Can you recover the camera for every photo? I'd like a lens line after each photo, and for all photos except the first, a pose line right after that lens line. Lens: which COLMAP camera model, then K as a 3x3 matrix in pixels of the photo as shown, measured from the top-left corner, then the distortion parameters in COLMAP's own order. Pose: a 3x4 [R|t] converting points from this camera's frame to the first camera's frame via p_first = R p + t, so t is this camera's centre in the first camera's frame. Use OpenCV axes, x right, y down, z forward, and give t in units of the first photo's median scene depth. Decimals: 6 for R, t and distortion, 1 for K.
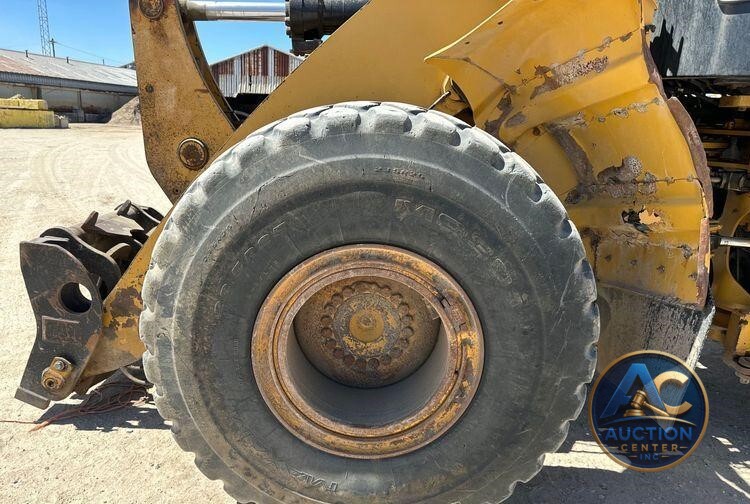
lens RADIAL K [[569.6, 0, 354.9], [0, 569.6, 298.3], [0, 0, 1]] dist [0.079983, -0.113087]
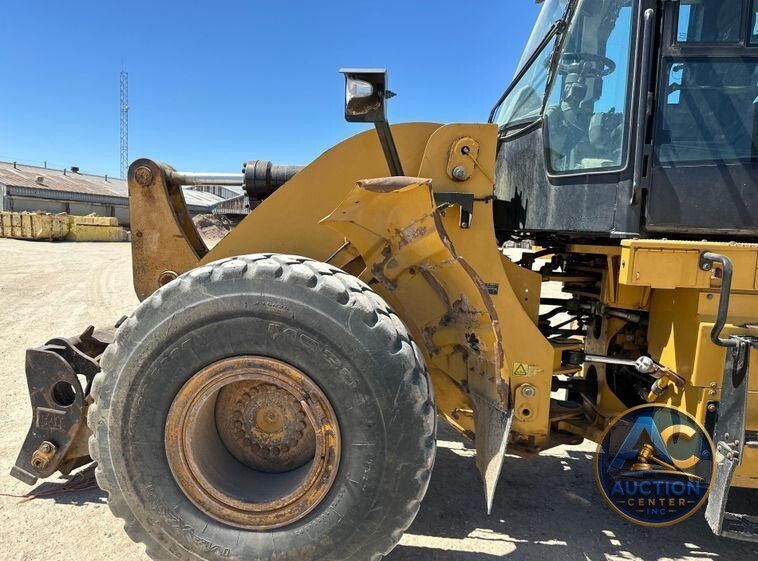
lens RADIAL K [[551.2, 0, 355.8], [0, 551.2, 297.6], [0, 0, 1]] dist [0.109213, -0.174162]
pose [[0.997287, 0.010456, -0.072864, 0.324509], [-0.023799, 0.982500, -0.184738, 0.005489], [0.069658, 0.185971, 0.980083, -0.269804]]
